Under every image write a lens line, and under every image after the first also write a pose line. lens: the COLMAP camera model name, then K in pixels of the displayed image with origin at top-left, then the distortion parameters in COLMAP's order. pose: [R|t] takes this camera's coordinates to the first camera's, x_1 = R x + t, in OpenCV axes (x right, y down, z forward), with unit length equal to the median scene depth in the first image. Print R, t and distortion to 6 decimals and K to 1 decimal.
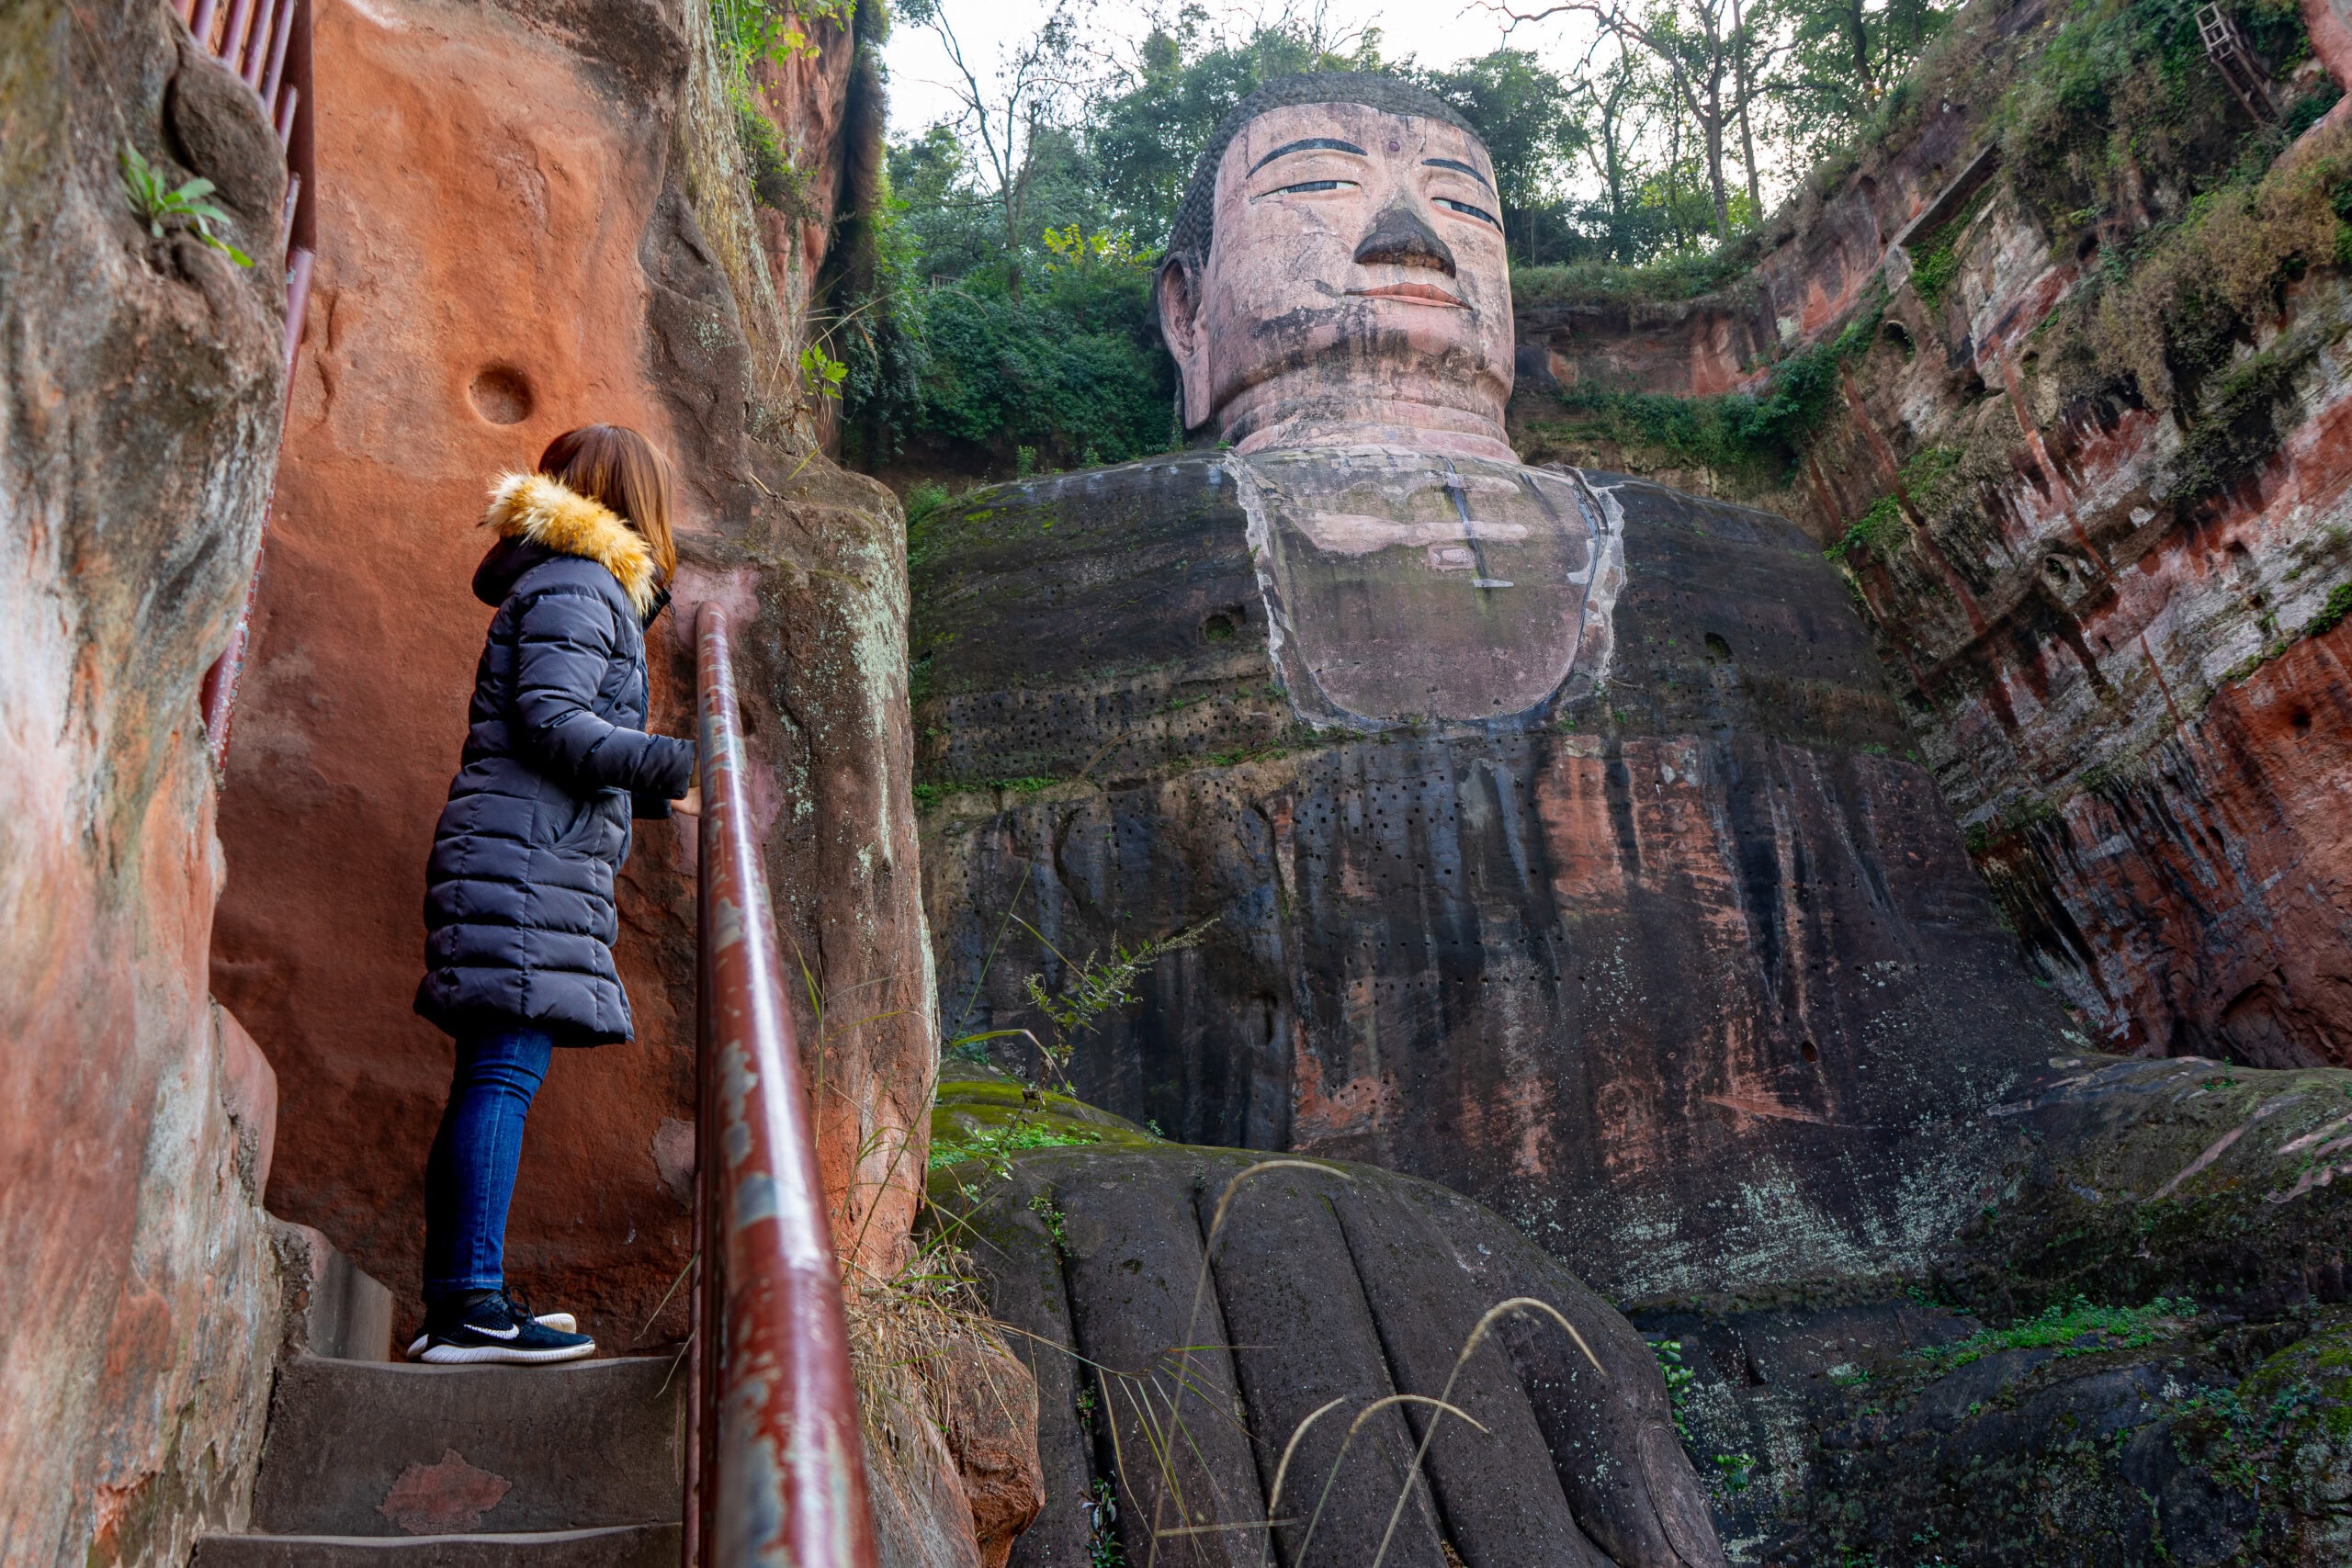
lens RADIAL K [[1967.1, 0, 1176.0], [0, 1967.1, 784.0], [0, 0, 1]] dist [-0.009482, -0.005156]
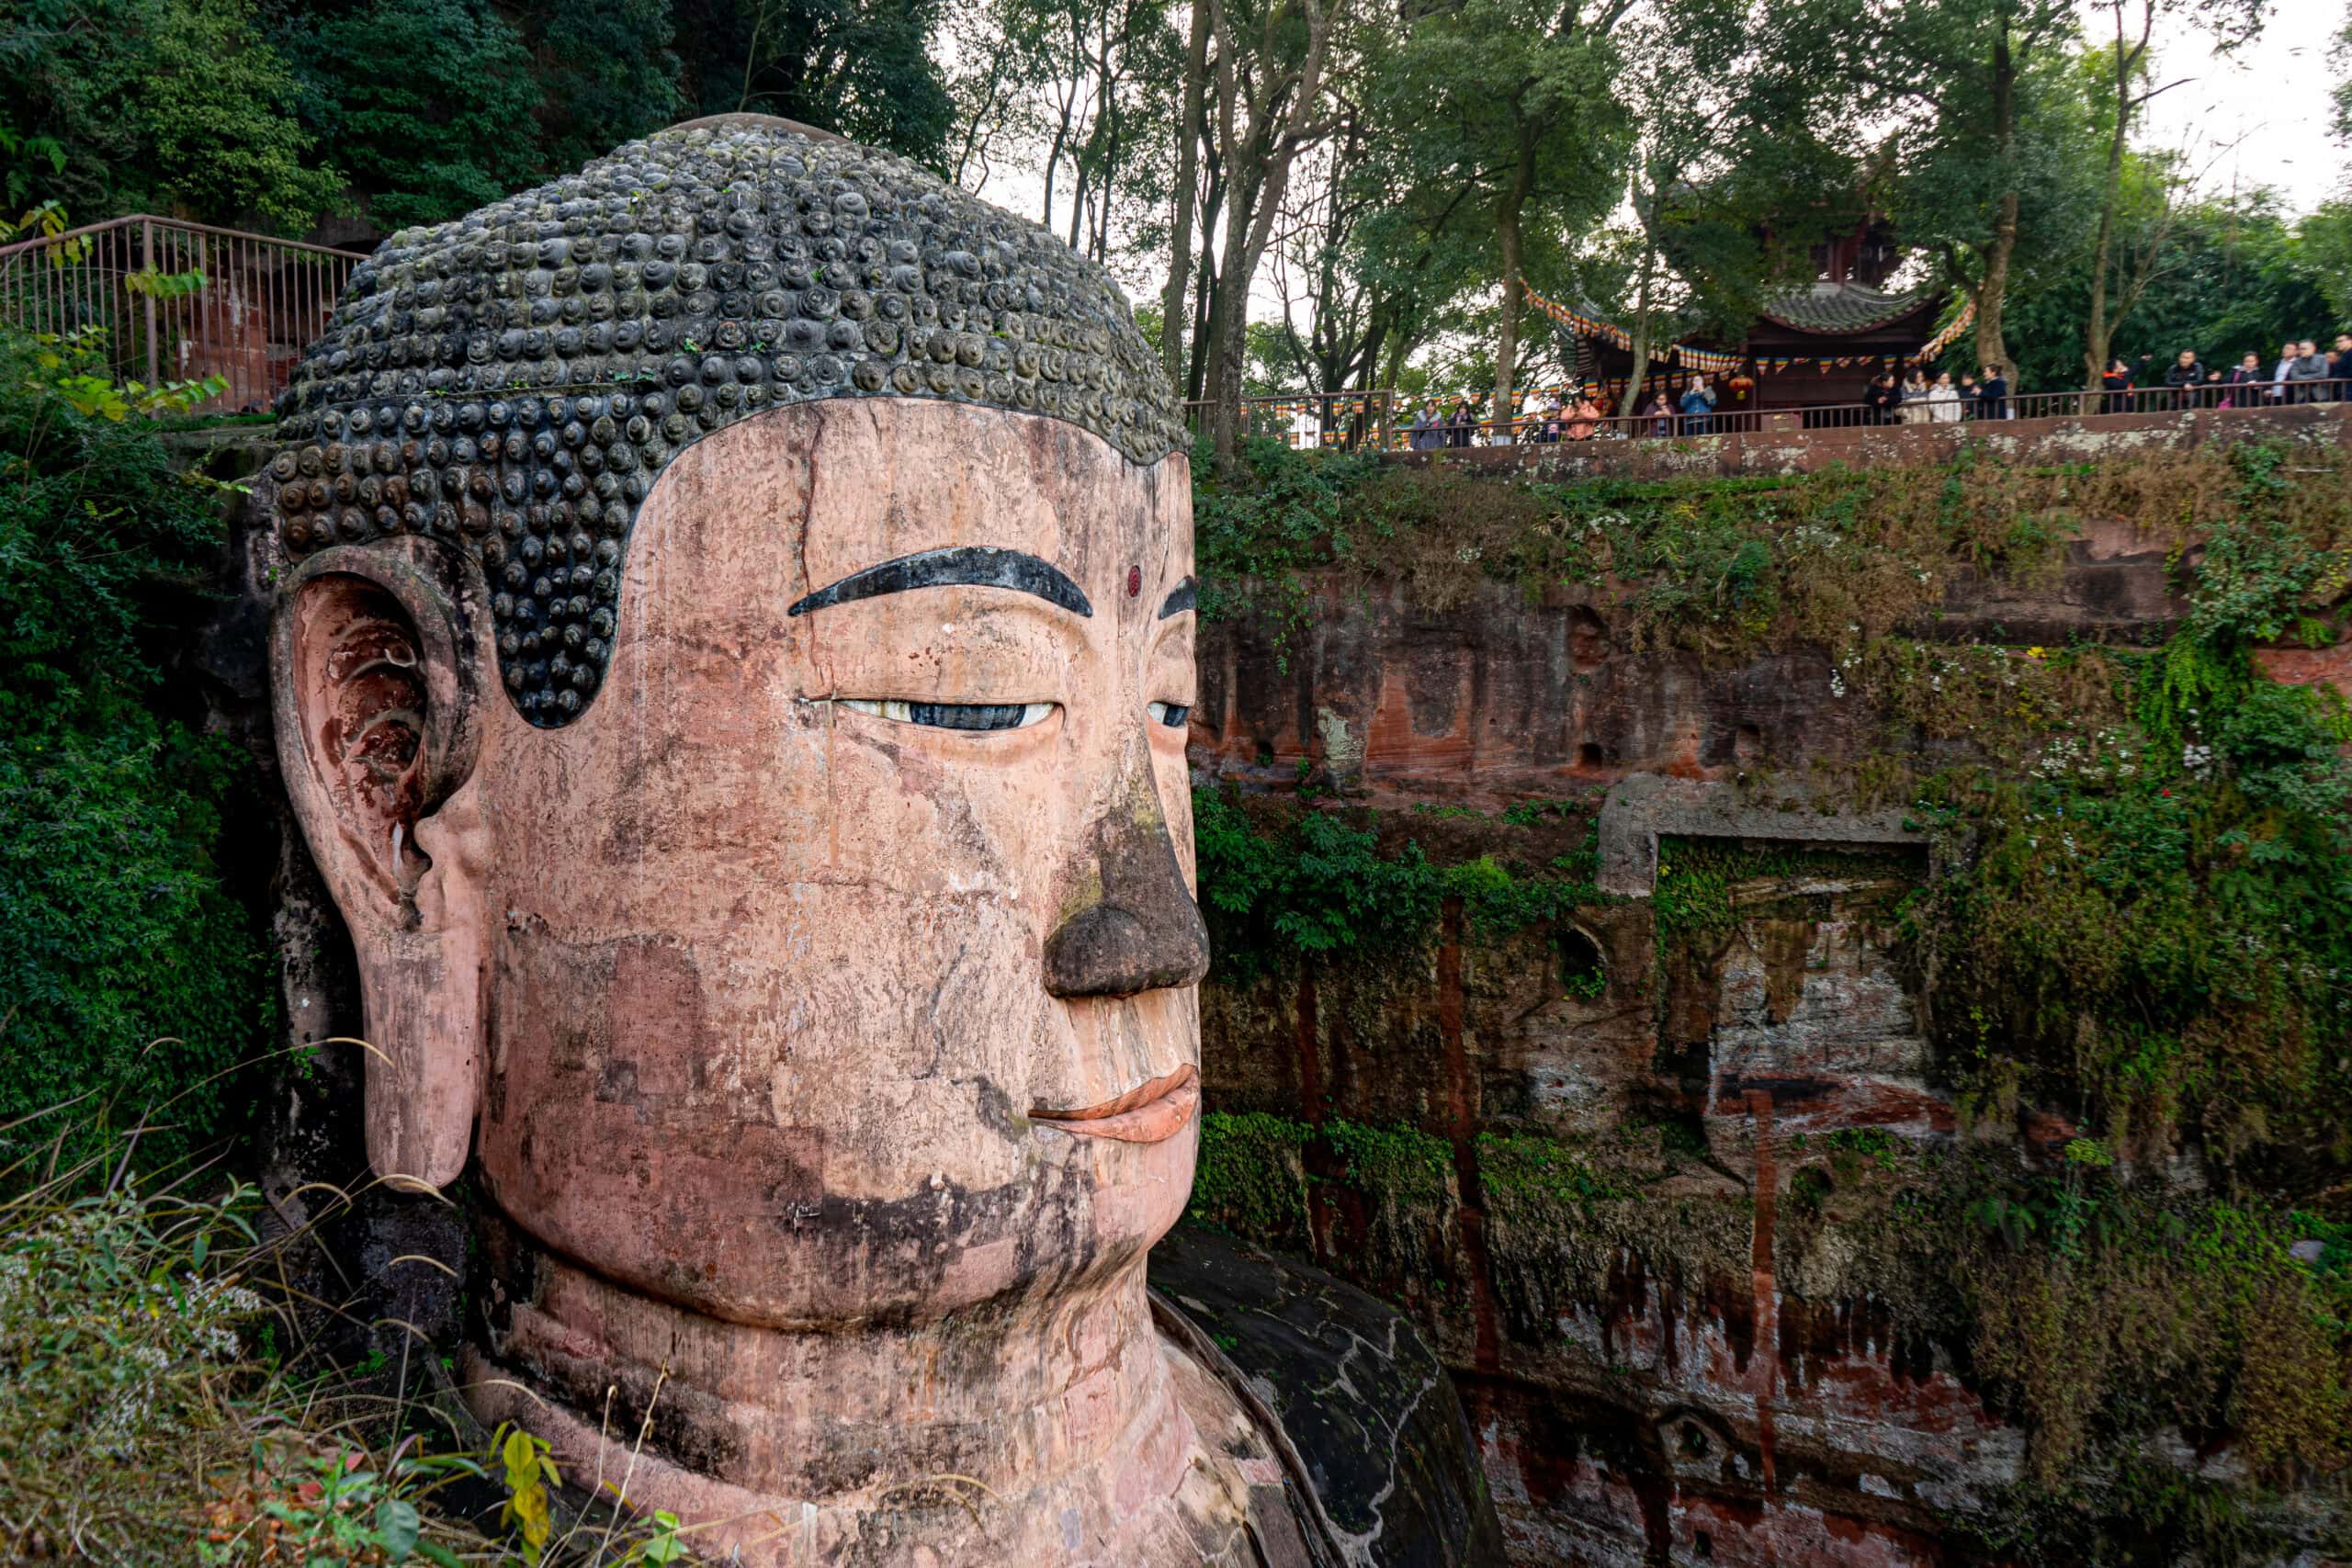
lens RADIAL K [[1967.1, 0, 1176.0], [0, 1967.1, 784.0], [0, 0, 1]] dist [-0.009482, -0.005156]
pose [[0.651591, 0.028183, 0.758047, -0.178507], [-0.356248, 0.893623, 0.272995, -0.416576], [-0.669714, -0.447934, 0.592317, 0.792509]]
